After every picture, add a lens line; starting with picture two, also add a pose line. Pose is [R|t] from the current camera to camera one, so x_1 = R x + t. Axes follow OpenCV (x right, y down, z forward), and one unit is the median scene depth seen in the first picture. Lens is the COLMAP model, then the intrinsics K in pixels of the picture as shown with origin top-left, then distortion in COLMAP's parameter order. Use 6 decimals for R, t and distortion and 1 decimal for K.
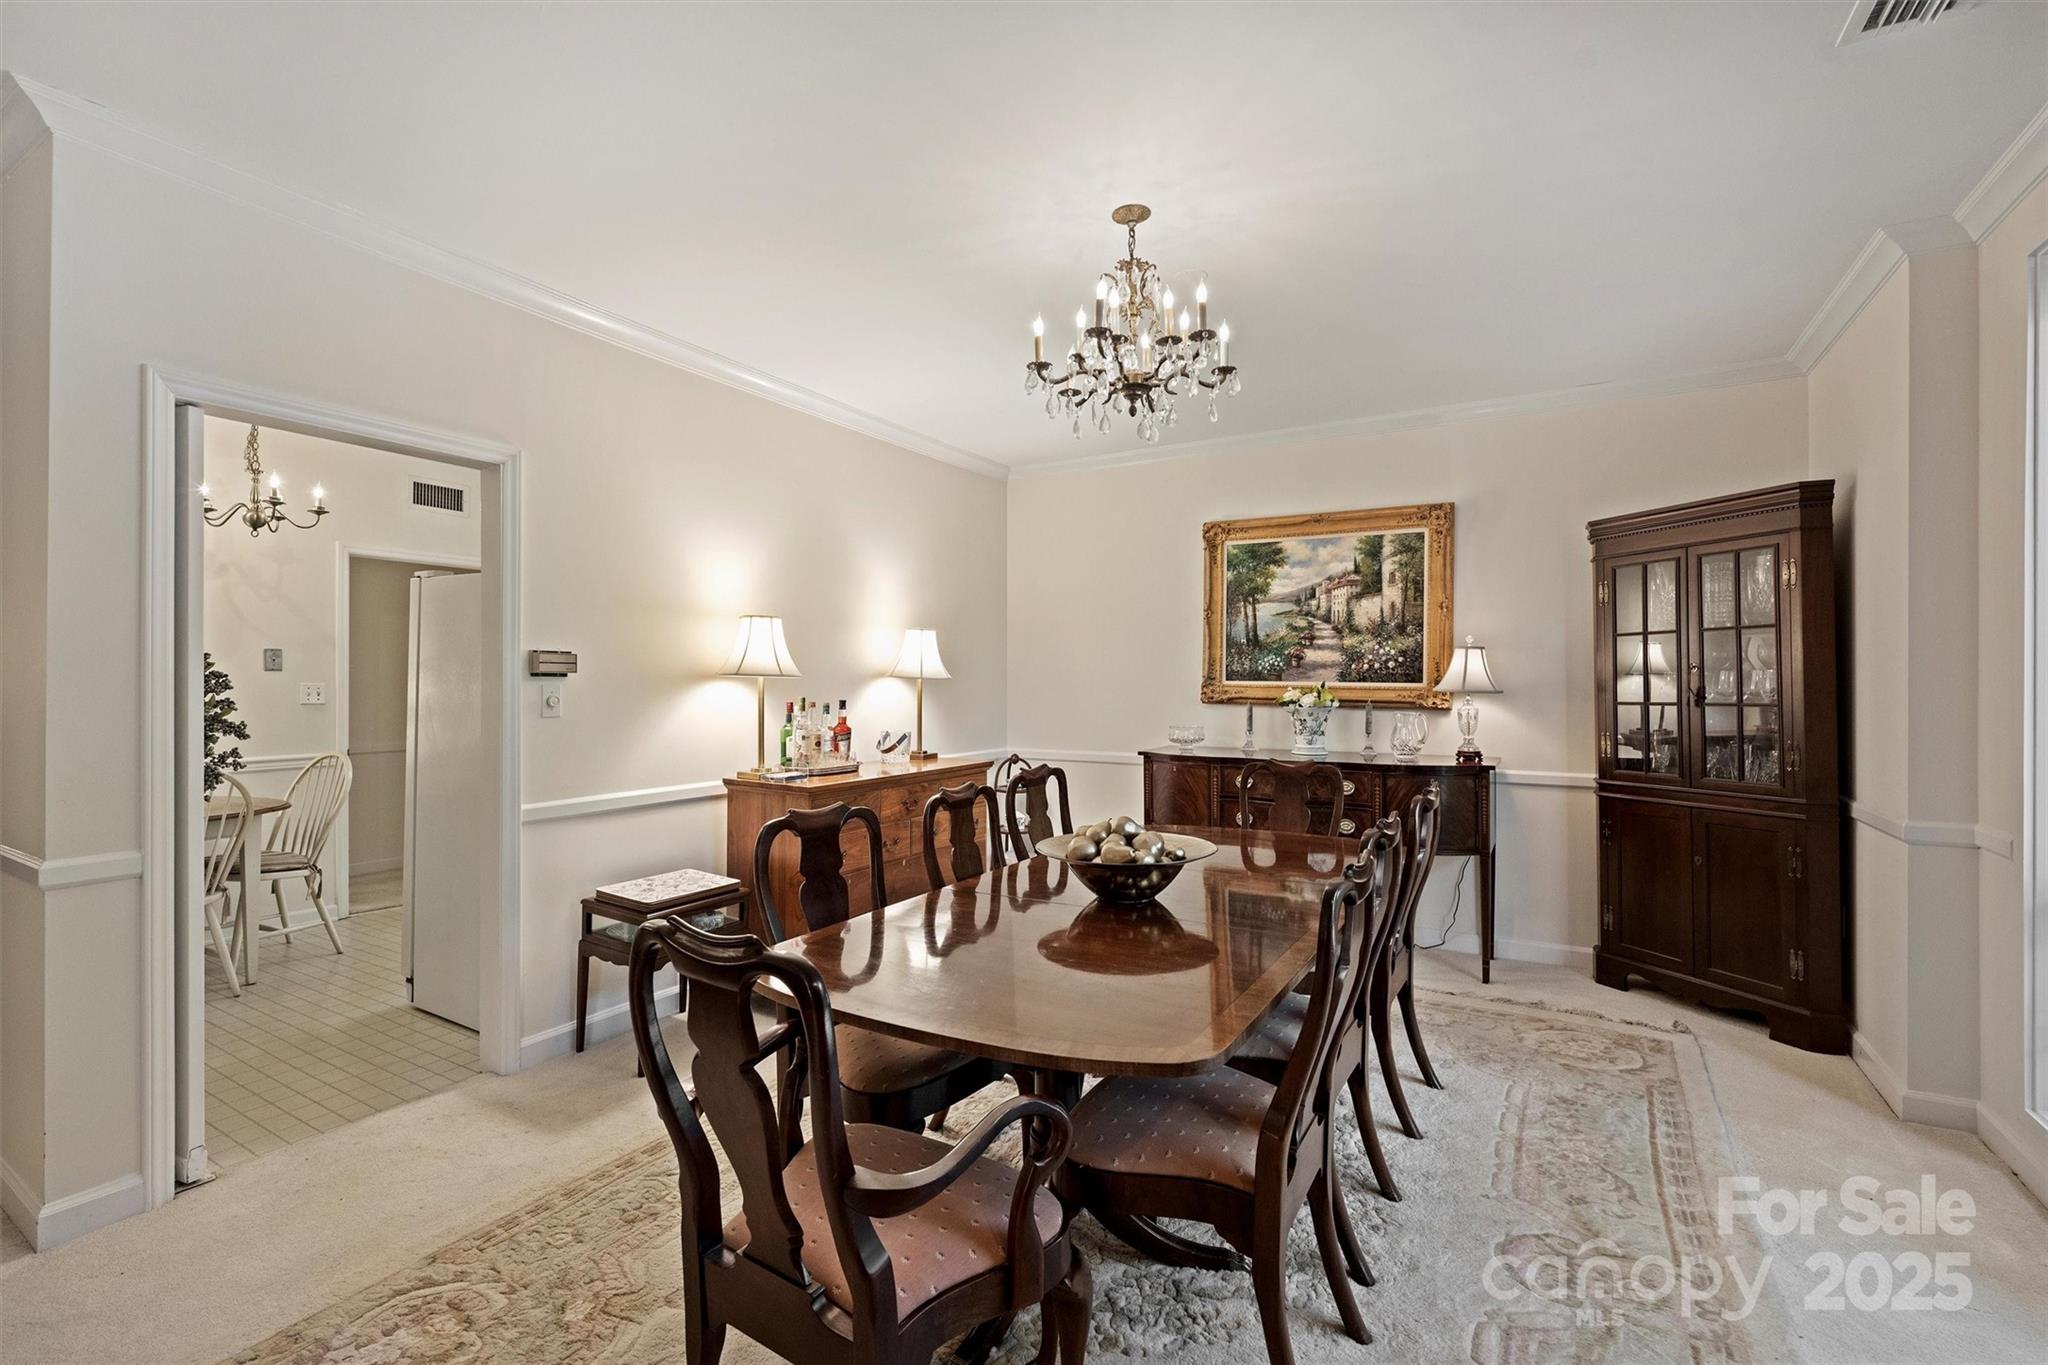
lens RADIAL K [[841.8, 0, 1023.7], [0, 841.8, 687.1], [0, 0, 1]] dist [-0.002534, -0.000637]
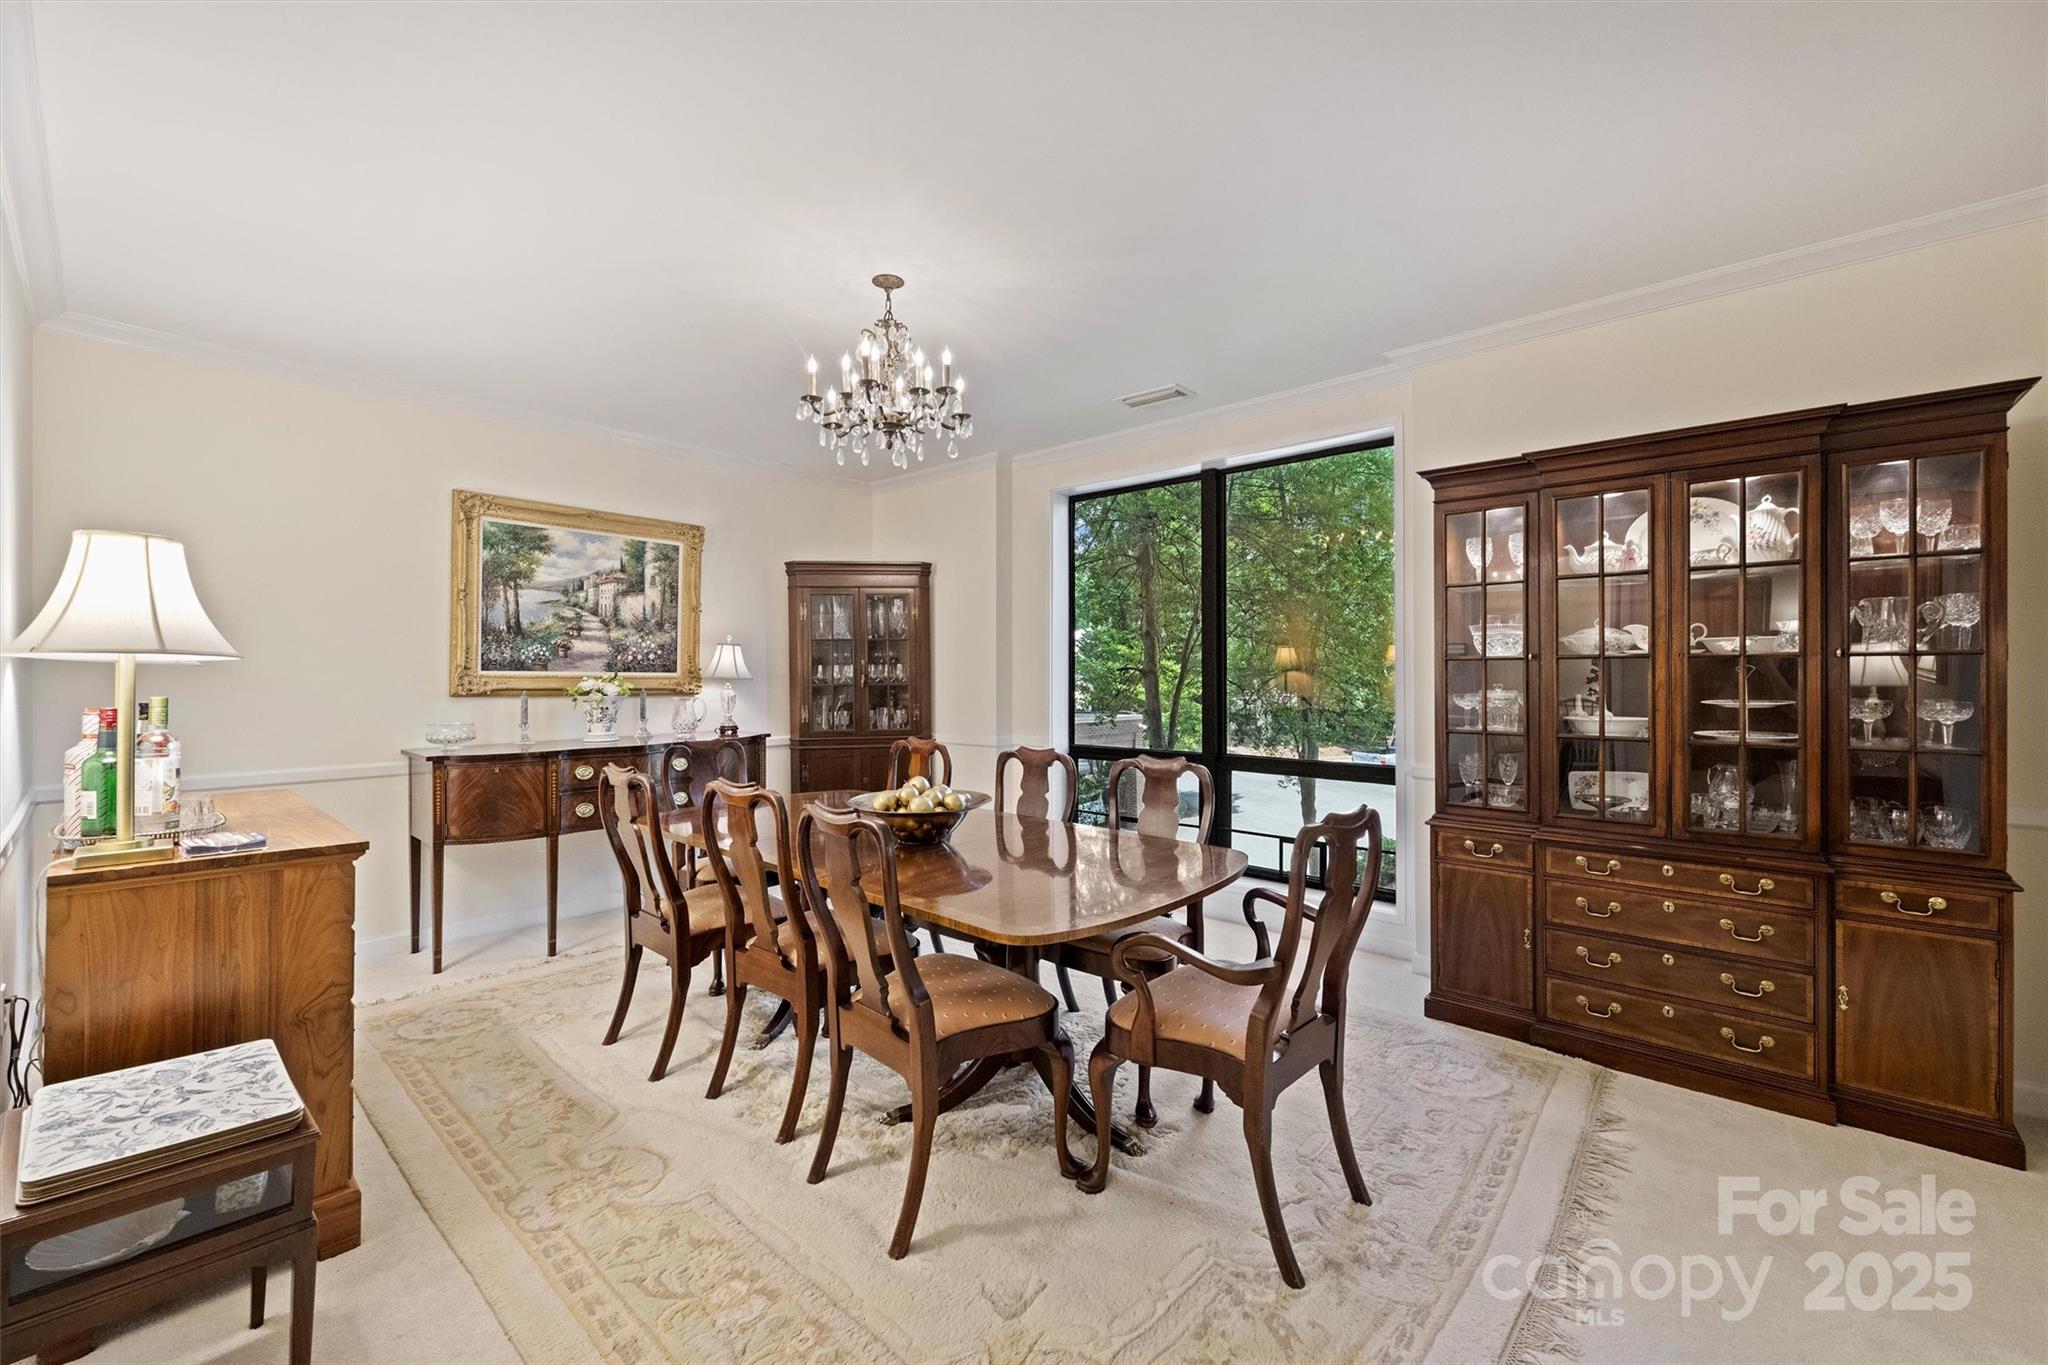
lens RADIAL K [[841.8, 0, 1022.8], [0, 841.8, 674.7], [0, 0, 1]] dist [-0.002534, -0.000637]
pose [[0.180866, -0.003770, 0.983501, -0.571670], [0.011944, 0.999927, 0.001637, 0.001825], [-0.983435, 0.011451, 0.180898, 0.289225]]
